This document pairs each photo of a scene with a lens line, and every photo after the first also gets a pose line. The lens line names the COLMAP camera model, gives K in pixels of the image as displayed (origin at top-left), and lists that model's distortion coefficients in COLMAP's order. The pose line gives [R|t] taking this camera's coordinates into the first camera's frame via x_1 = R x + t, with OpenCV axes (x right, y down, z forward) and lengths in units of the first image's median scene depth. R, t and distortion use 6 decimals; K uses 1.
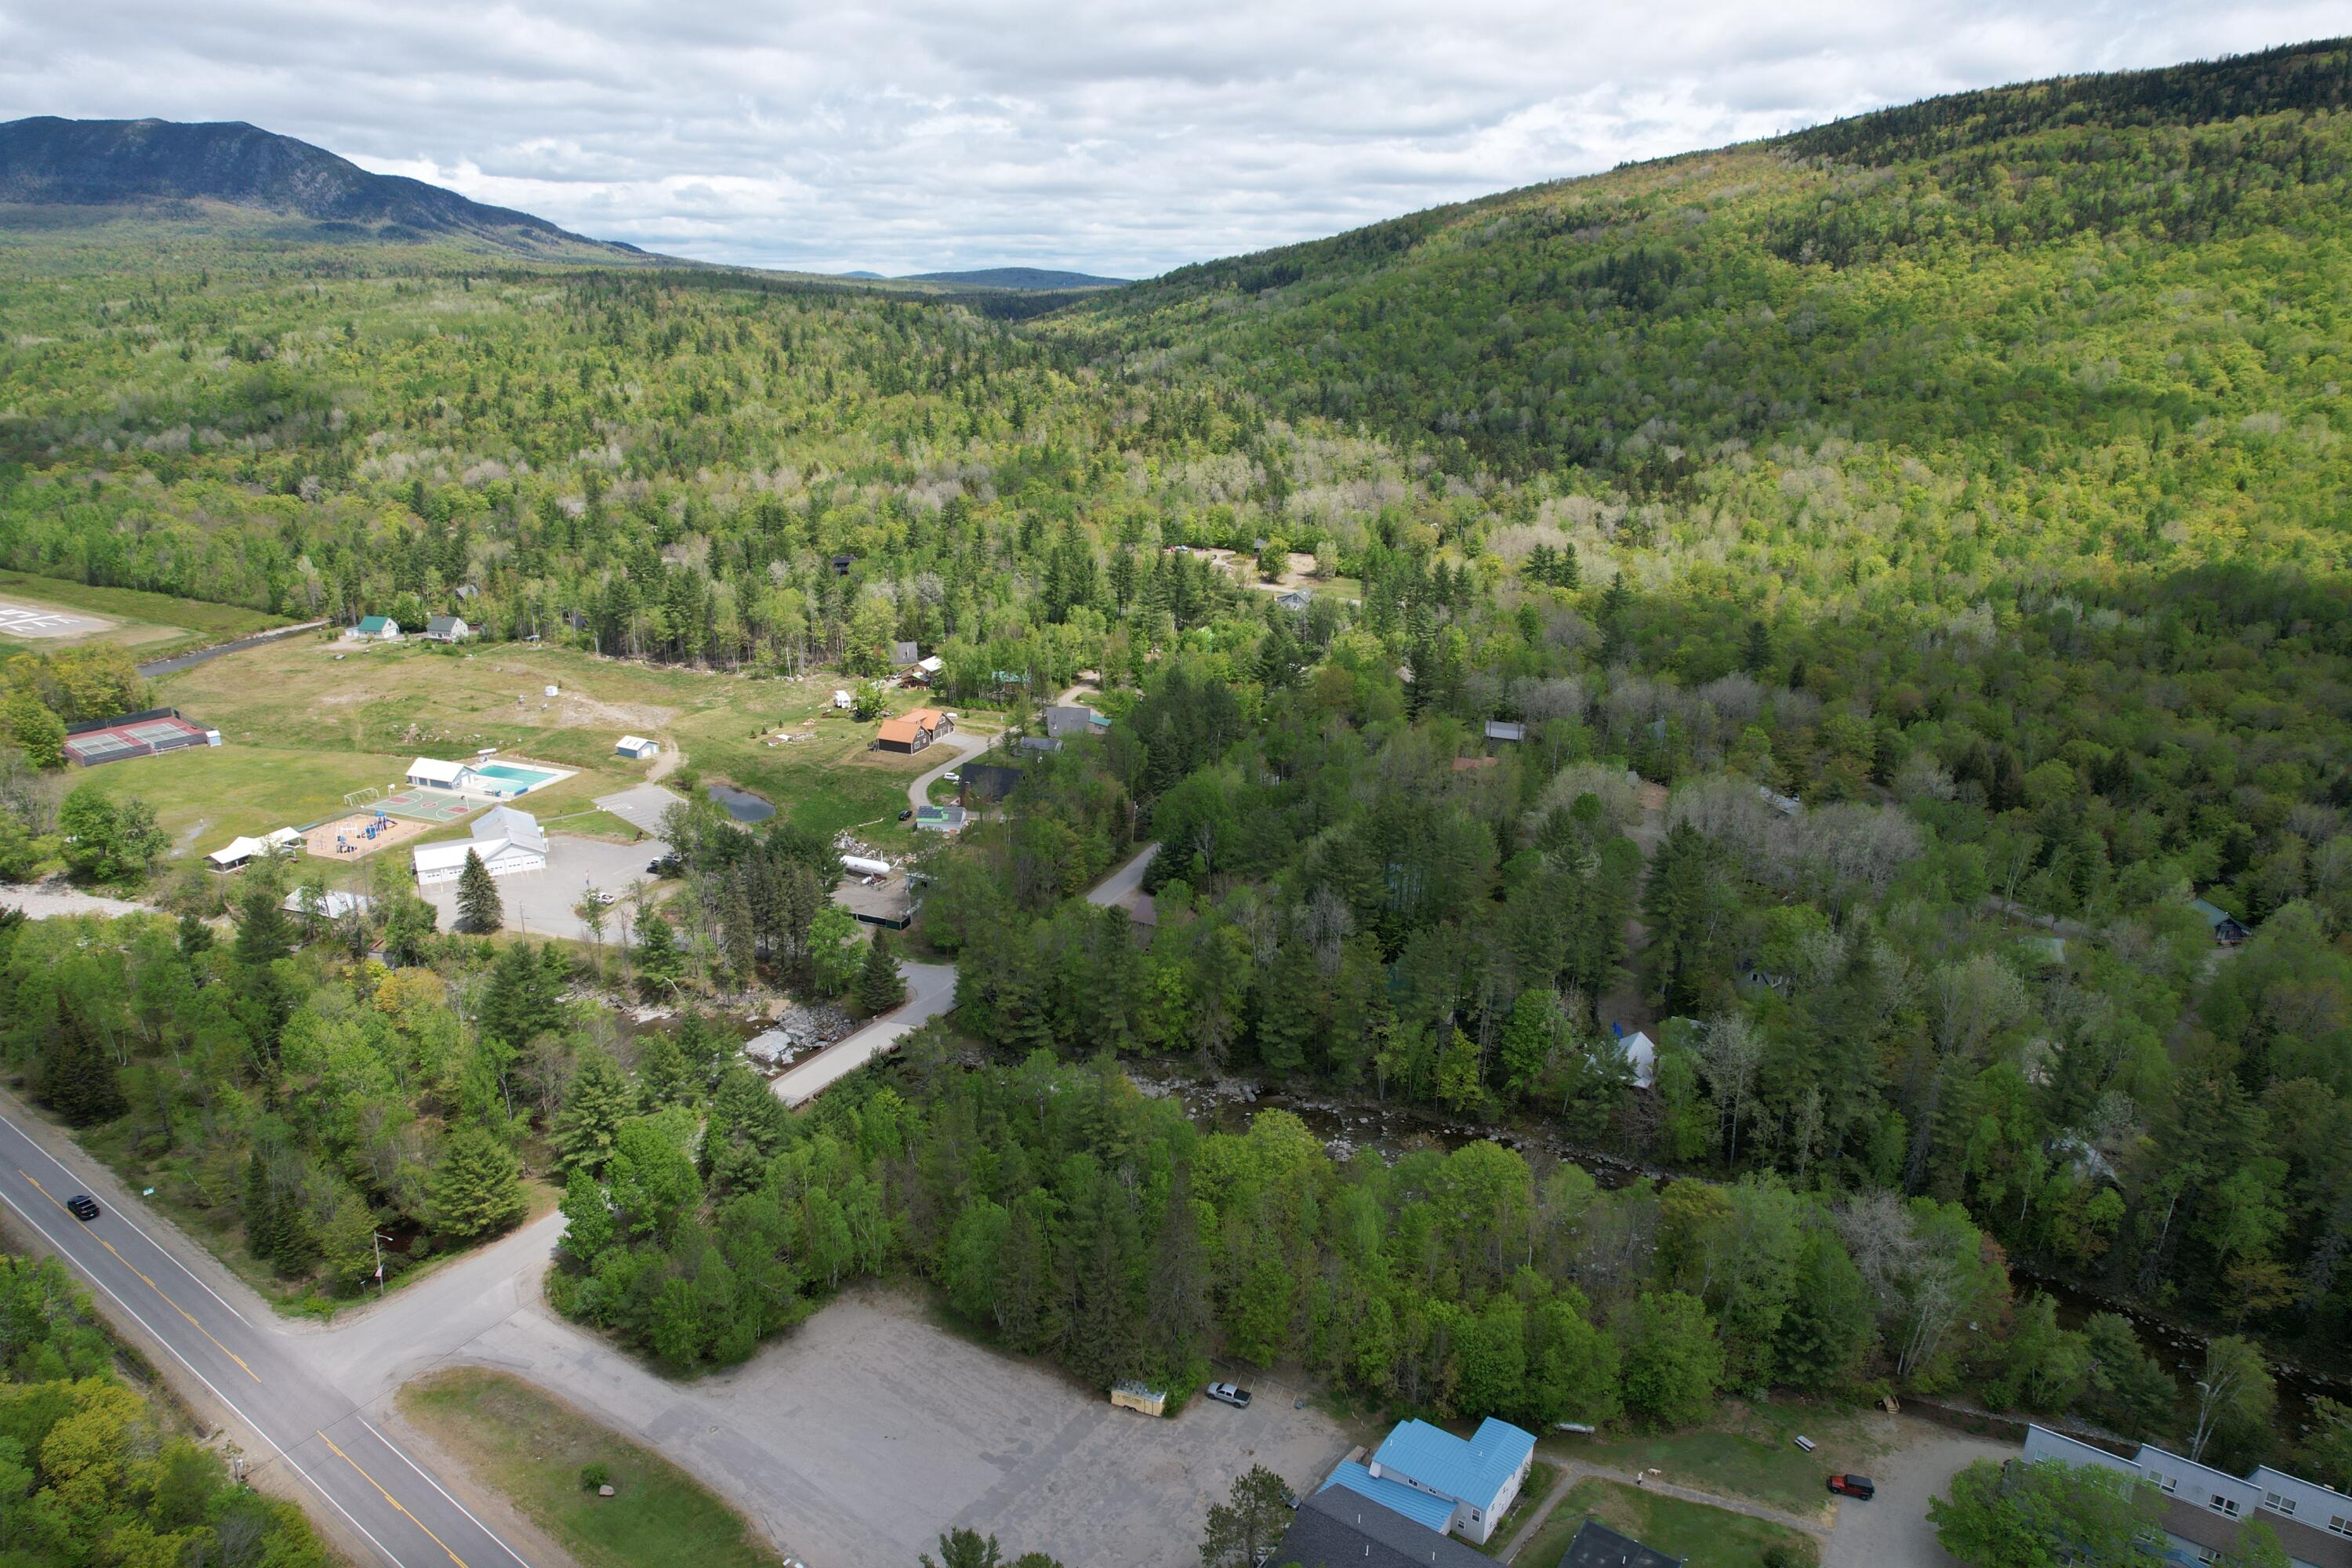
lens RADIAL K [[1507.8, 0, 1190.9], [0, 1507.8, 788.7], [0, 0, 1]] dist [-0.078413, 0.068652]
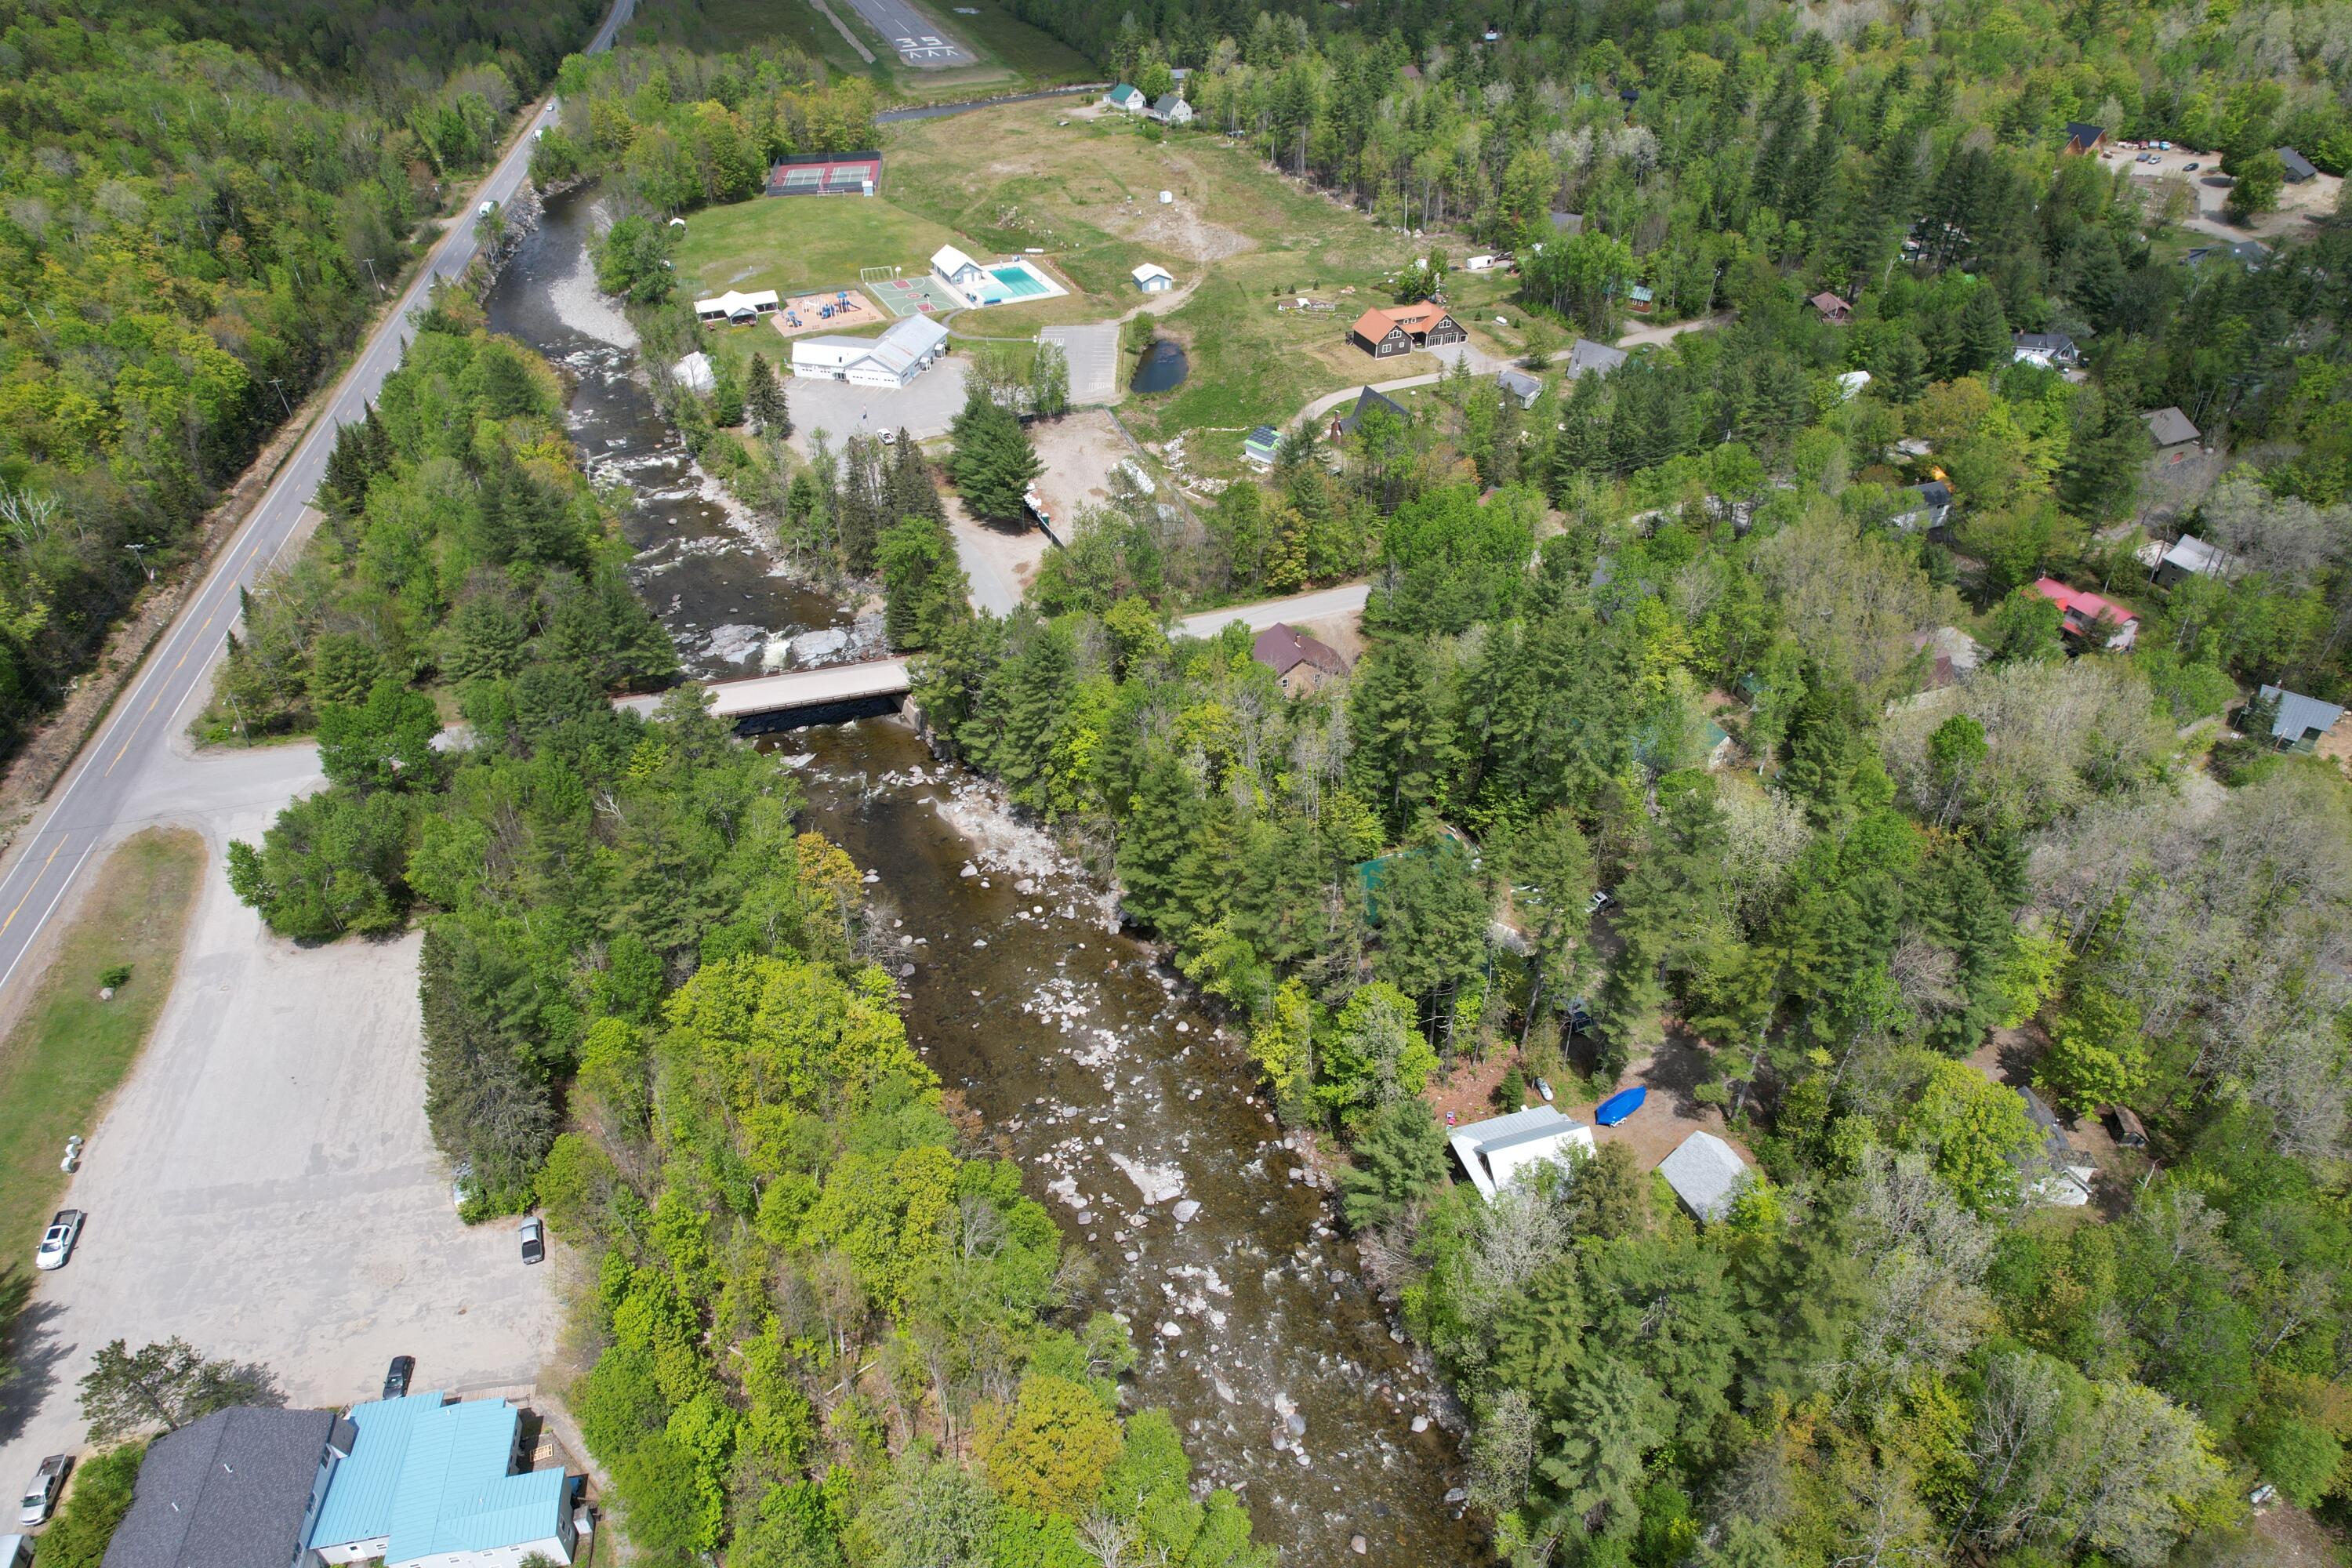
lens RADIAL K [[1507.8, 0, 1182.7], [0, 1507.8, 799.4], [0, 0, 1]] dist [-0.078413, 0.068652]
pose [[0.720032, 0.404064, -0.564169, 0.358400], [-0.207710, 0.901211, 0.380362, -0.114895], [0.662126, -0.156689, 0.732829, 0.362862]]
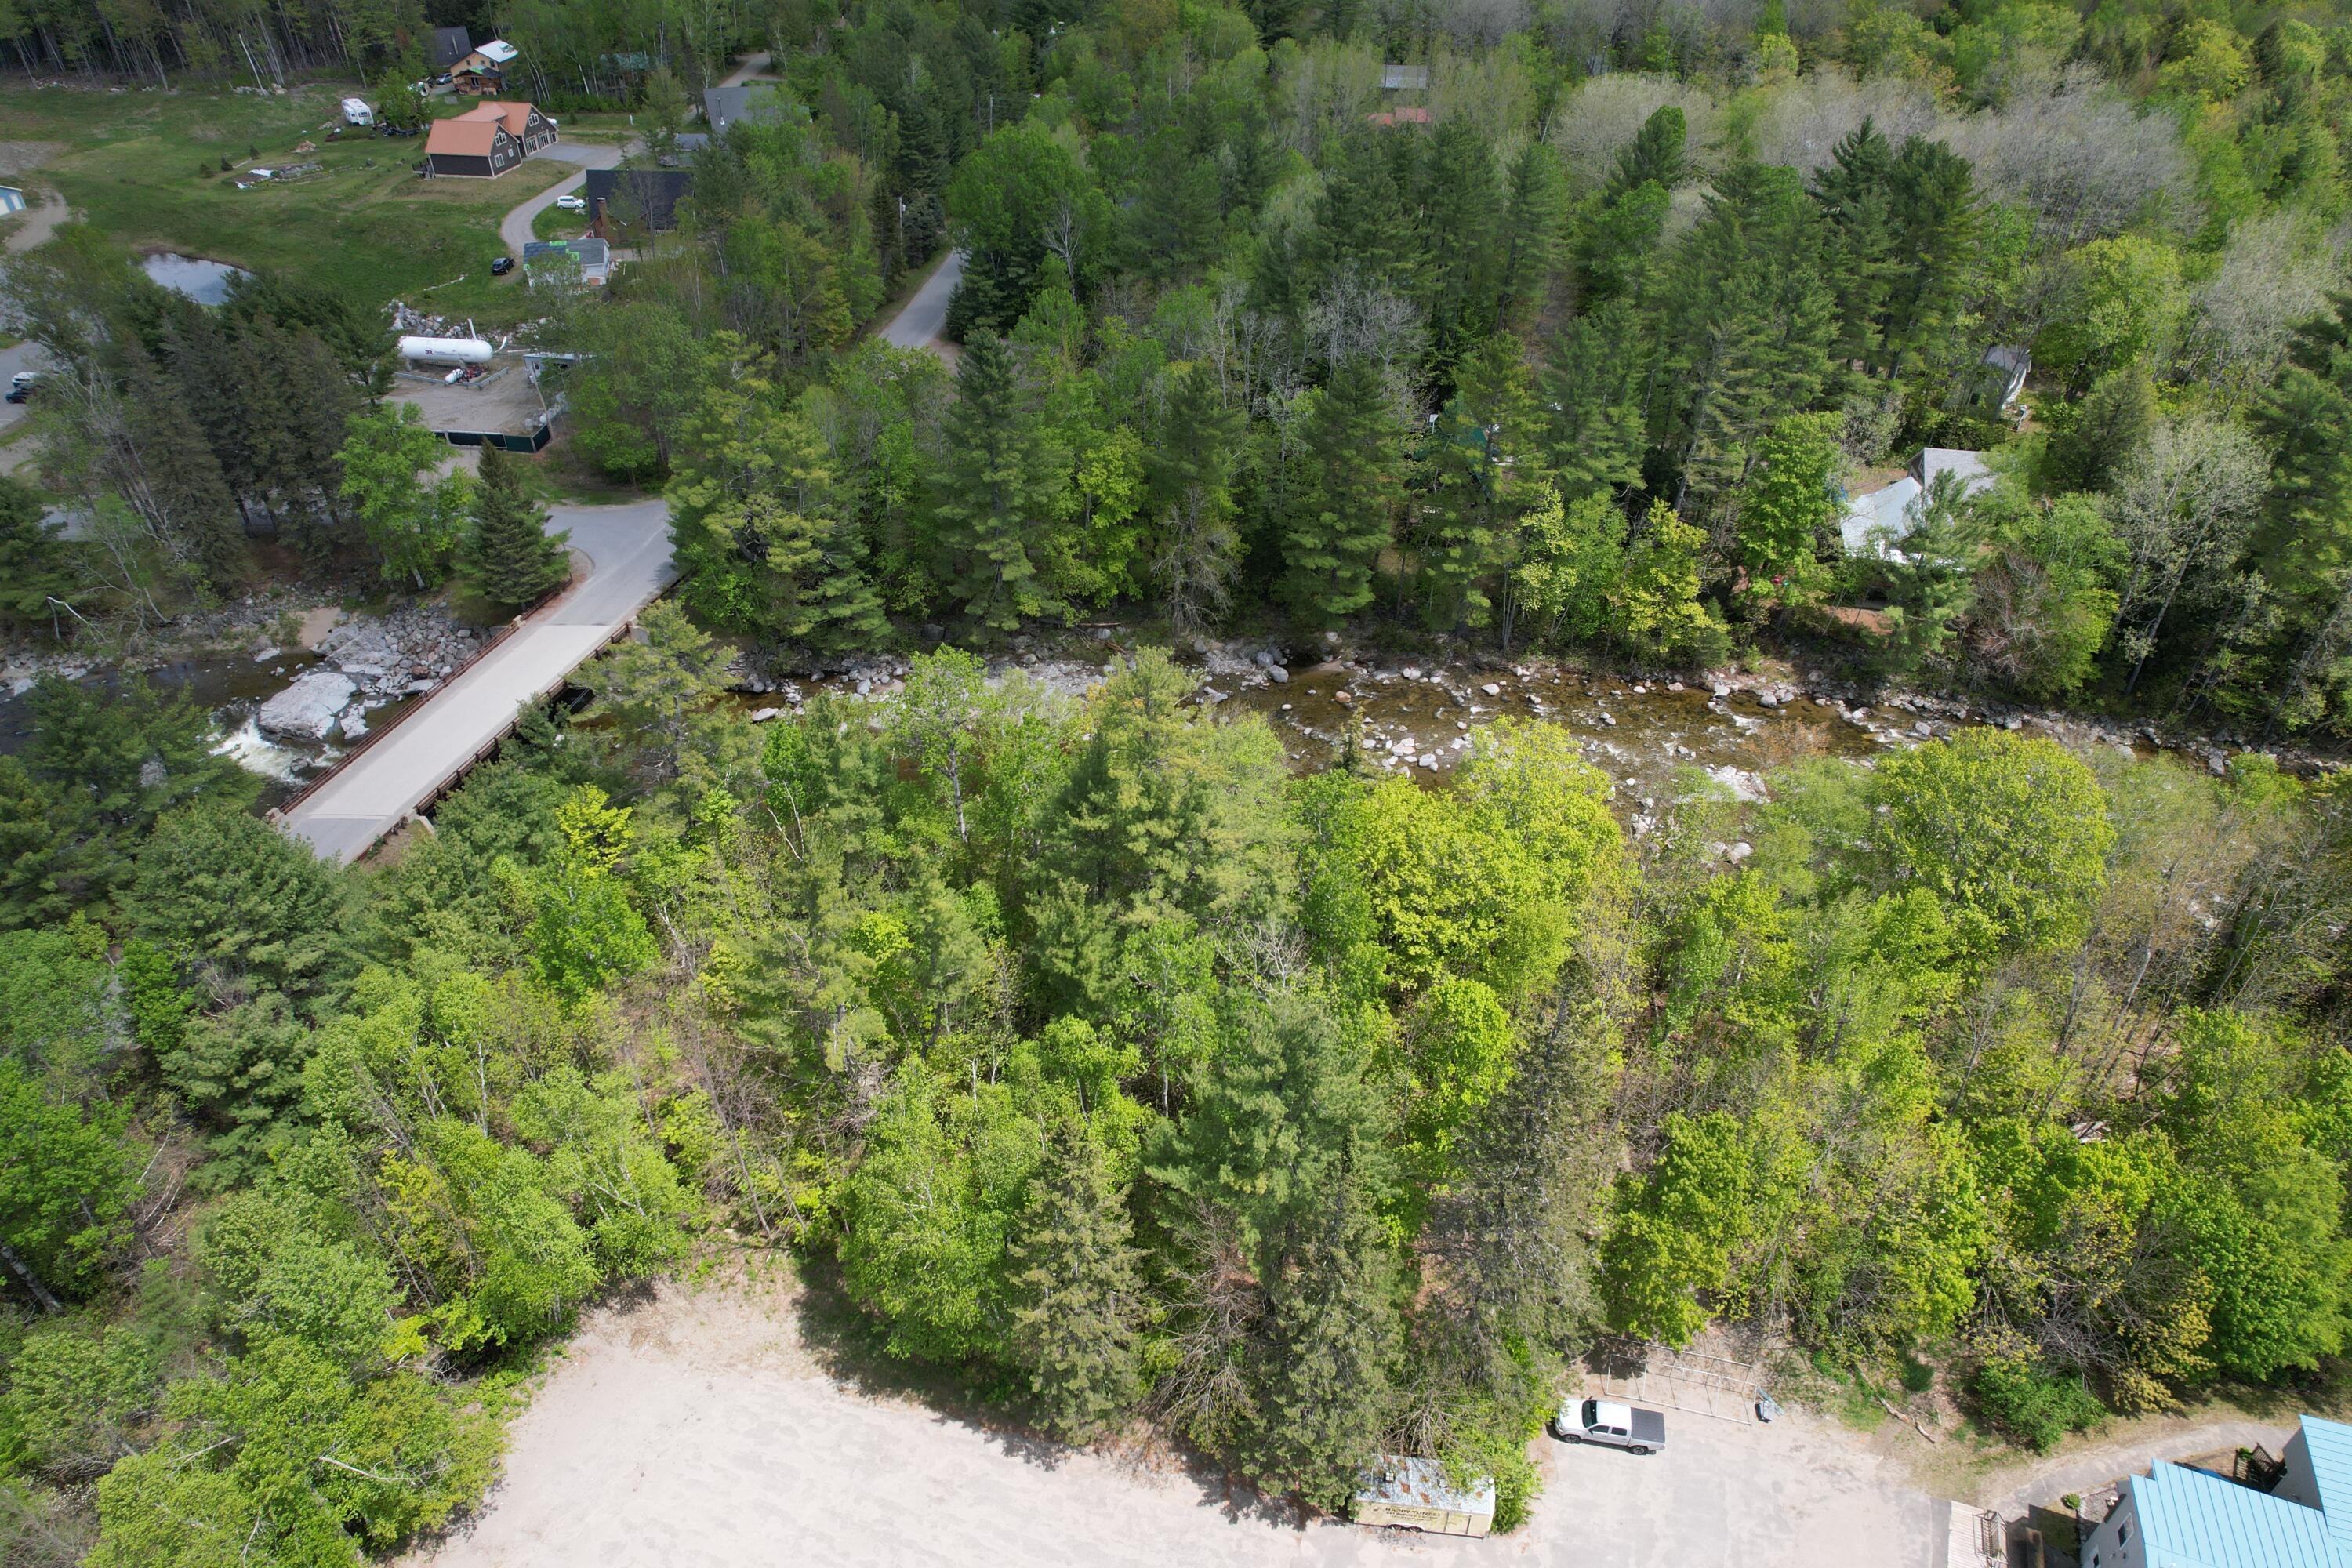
lens RADIAL K [[1507.8, 0, 1183.3], [0, 1507.8, 791.3], [0, 0, 1]] dist [-0.078413, 0.068652]
pose [[0.971113, -0.150371, 0.185280, -0.076228], [0.084464, 0.942805, 0.322466, 0.051731], [-0.223172, -0.297501, 0.928271, 0.376371]]
